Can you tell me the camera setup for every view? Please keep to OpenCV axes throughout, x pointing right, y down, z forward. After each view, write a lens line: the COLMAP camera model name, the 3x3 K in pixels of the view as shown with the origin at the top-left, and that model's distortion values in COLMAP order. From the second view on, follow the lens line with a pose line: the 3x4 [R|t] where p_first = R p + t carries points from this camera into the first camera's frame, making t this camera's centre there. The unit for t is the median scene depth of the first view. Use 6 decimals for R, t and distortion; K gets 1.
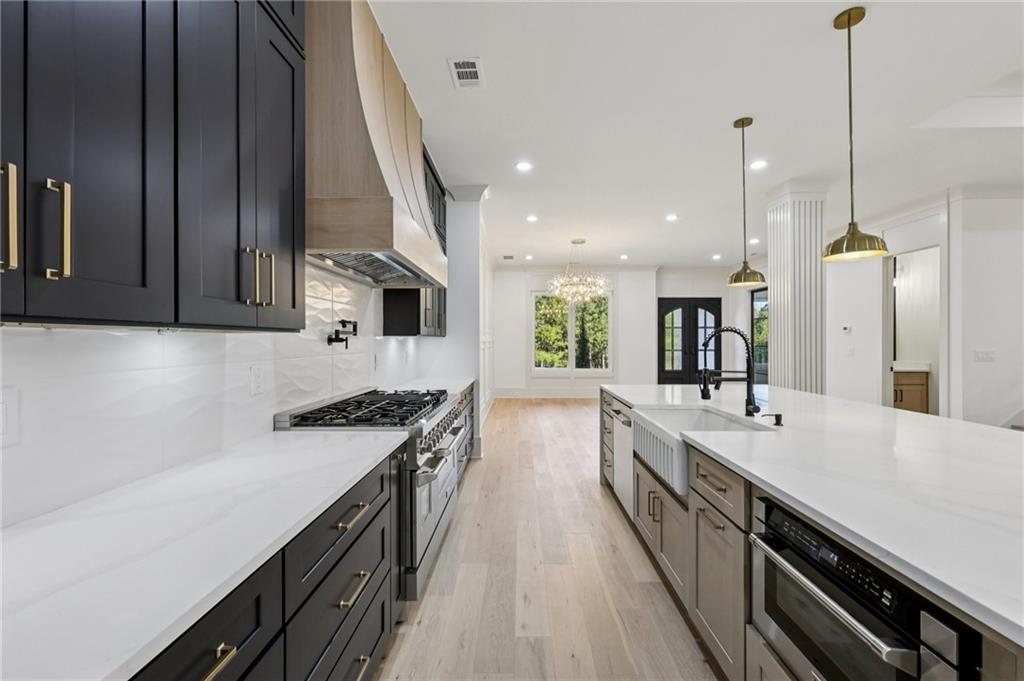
lens RADIAL K [[429.9, 0, 512.0], [0, 429.9, 340.5], [0, 0, 1]] dist [0.002072, 0.000207]
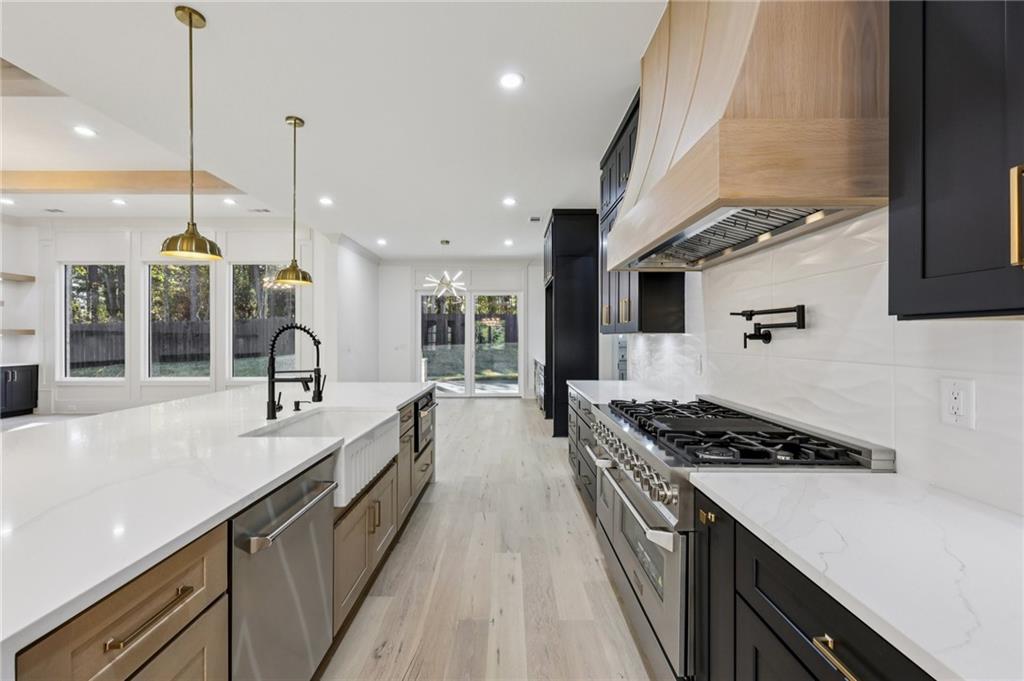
lens RADIAL K [[411.6, 0, 512.0], [0, 411.6, 340.5], [0, 0, 1]] dist [0.001530, 0.000106]
pose [[-0.999630, 0.000691, -0.027186, 0.056633], [0.000466, 0.999966, 0.008259, -0.002737], [0.027191, 0.008244, -0.999596, 1.868431]]
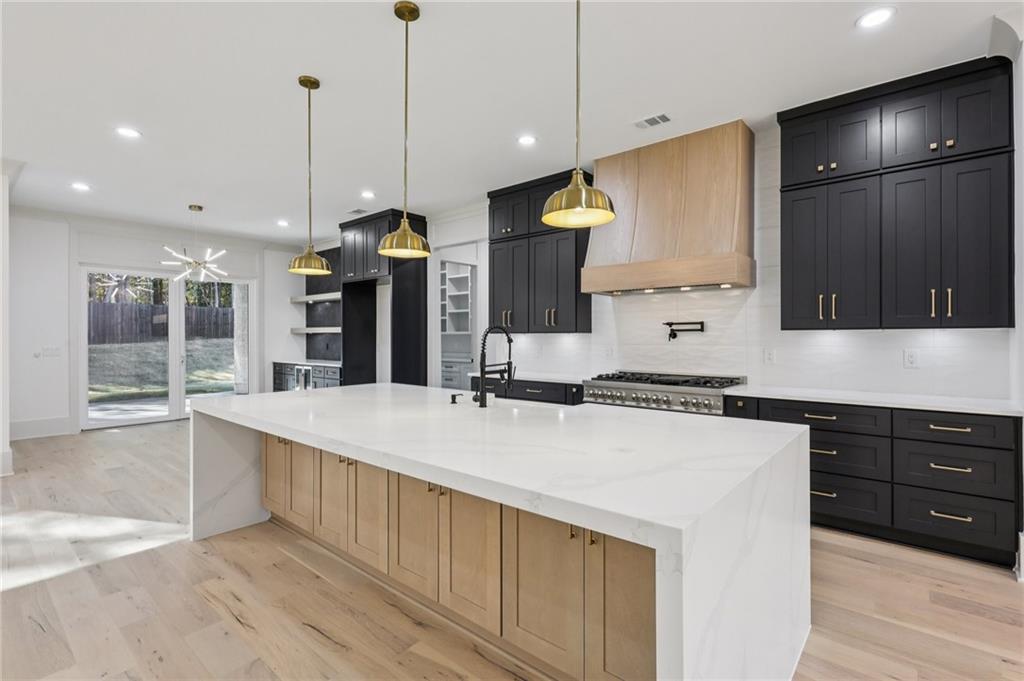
lens RADIAL K [[474.4, 0, 512.0], [0, 474.4, 340.5], [0, 0, 1]] dist [0.000066, 0.000031]
pose [[-0.631487, 0.009145, -0.775333, 1.430642], [0.002151, 0.999947, 0.010042, -0.003425], [0.775383, 0.004674, -0.631473, 1.767820]]
